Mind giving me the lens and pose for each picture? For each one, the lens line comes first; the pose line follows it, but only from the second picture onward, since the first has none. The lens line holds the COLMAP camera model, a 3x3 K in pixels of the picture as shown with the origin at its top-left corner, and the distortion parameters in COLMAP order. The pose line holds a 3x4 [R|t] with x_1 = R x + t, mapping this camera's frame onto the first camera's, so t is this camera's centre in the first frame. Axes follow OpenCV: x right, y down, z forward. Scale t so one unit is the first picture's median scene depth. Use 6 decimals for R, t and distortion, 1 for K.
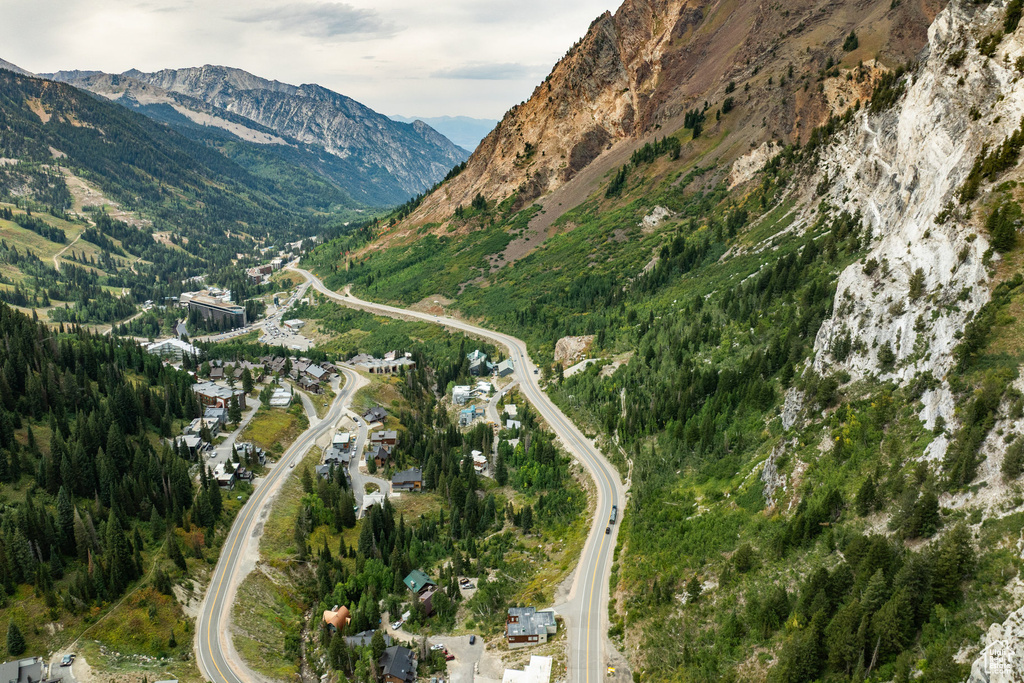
lens RADIAL K [[738.7, 0, 500.1], [0, 738.7, 338.0], [0, 0, 1]] dist [-0.035837, -0.008120]
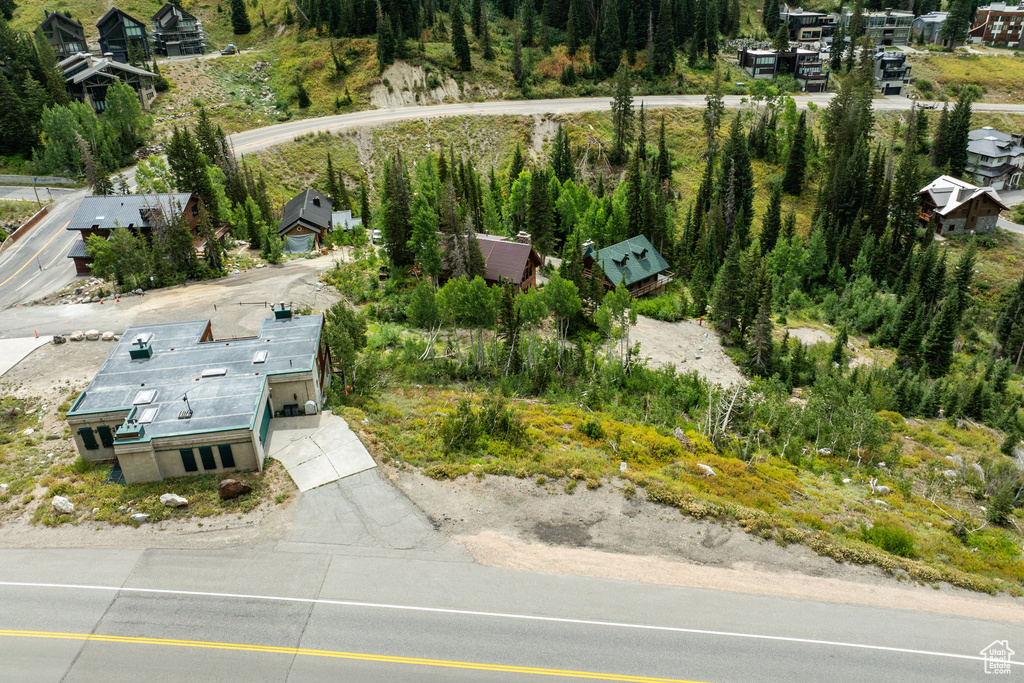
lens RADIAL K [[720.6, 0, 514.1], [0, 720.6, 336.5], [0, 0, 1]] dist [-0.039034, 0.002132]
pose [[0.119915, 0.459267, -0.880167, 0.061581], [-0.266893, 0.868840, 0.416995, 0.078647], [0.956237, 0.184906, 0.226762, 0.294861]]
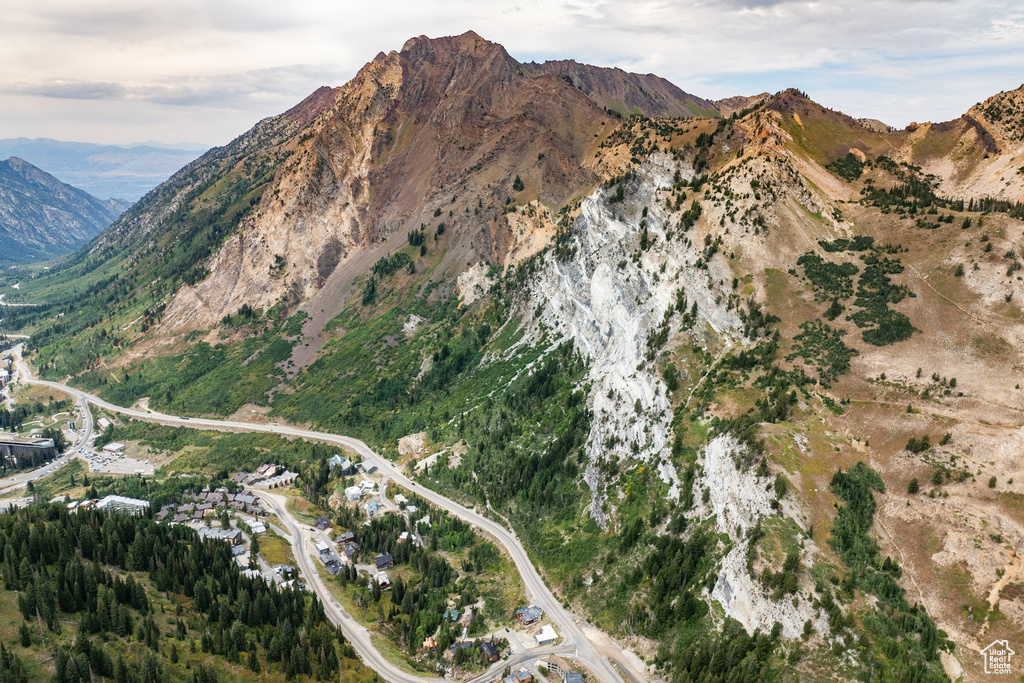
lens RADIAL K [[720.6, 0, 514.1], [0, 720.6, 336.5], [0, 0, 1]] dist [-0.039034, 0.002132]
pose [[0.864617, -0.106232, 0.491072, -0.260605], [0.118592, 0.992925, 0.005994, -0.117639], [-0.488235, 0.053055, 0.871098, -0.226298]]
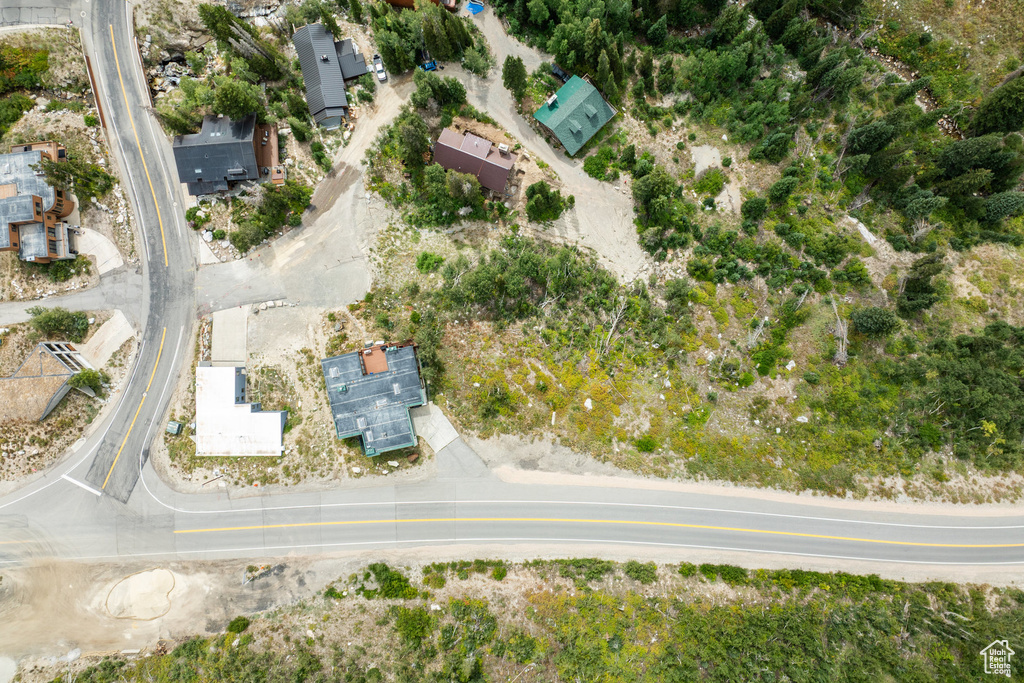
lens RADIAL K [[718.6, 0, 516.5], [0, 718.6, 340.1], [0, 0, 1]] dist [-0.003315, -0.064956]
pose [[0.170033, 0.985388, -0.009956, 0.007051], [-0.254180, 0.053616, 0.965670, -0.020310], [0.952093, -0.161666, 0.259582, 0.277457]]
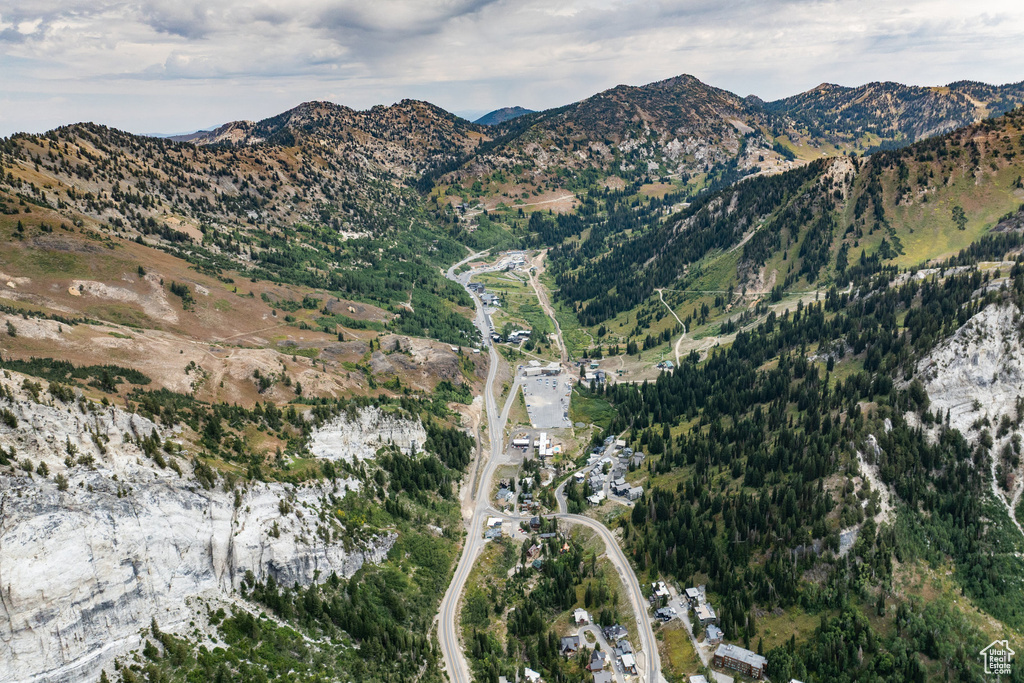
lens RADIAL K [[717.1, 0, 514.8], [0, 717.1, 343.2], [0, 0, 1]] dist [-0.042051, -0.000865]
pose [[-0.998195, 0.043196, -0.041711, 0.012375], [0.011994, 0.824063, 0.566371, -0.528177], [0.058838, 0.564849, -0.823094, 0.834073]]
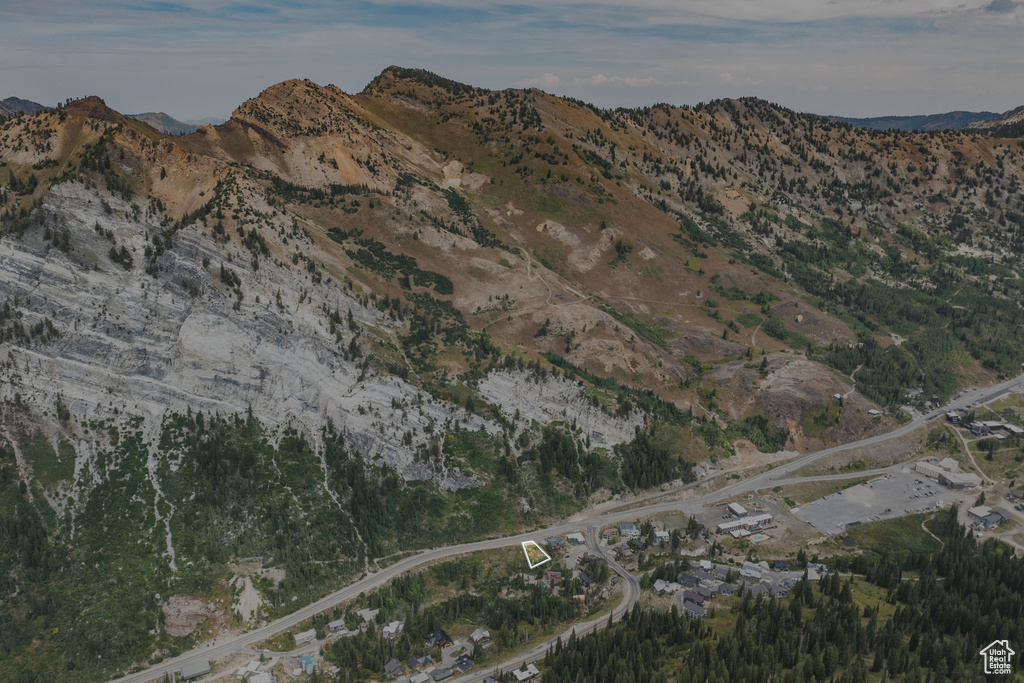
lens RADIAL K [[738.7, 0, 500.1], [0, 738.7, 338.0], [0, 0, 1]] dist [-0.035837, -0.008120]
pose [[-0.433982, -0.273630, 0.858363, -0.589371], [0.260605, 0.873901, 0.410343, -0.427571], [-0.862406, 0.401775, -0.307948, 0.494286]]
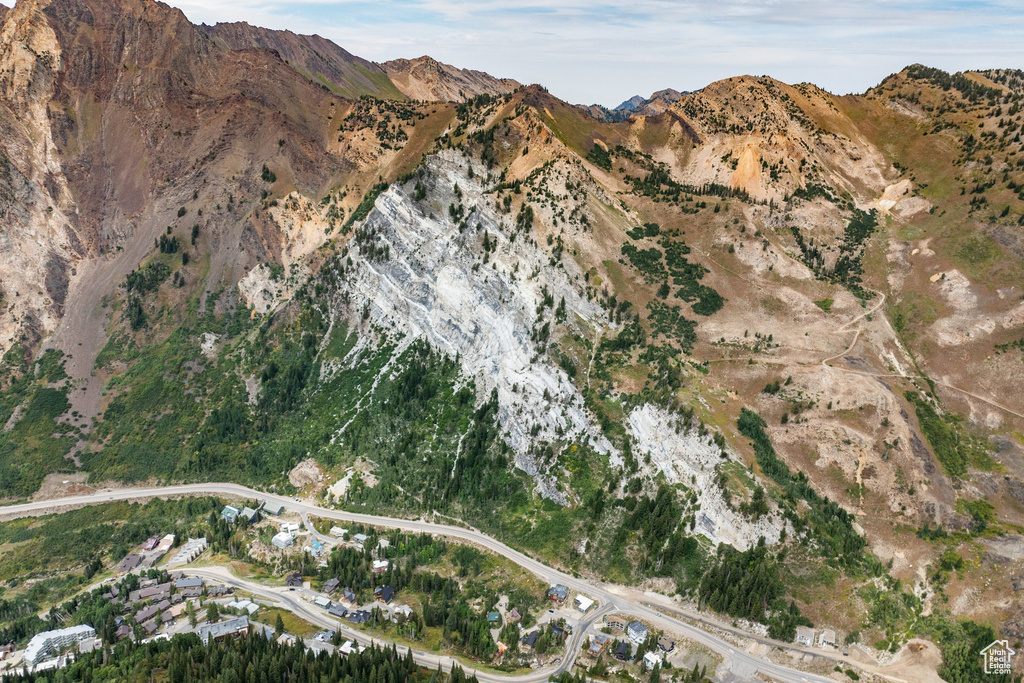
lens RADIAL K [[720.6, 0, 514.1], [0, 720.6, 336.5], [0, 0, 1]] dist [-0.039034, 0.002132]
pose [[0.468859, -0.272516, 0.840182, -0.525108], [0.223320, 0.956884, 0.185746, -0.265141], [-0.854576, 0.100541, 0.509502, -0.056322]]
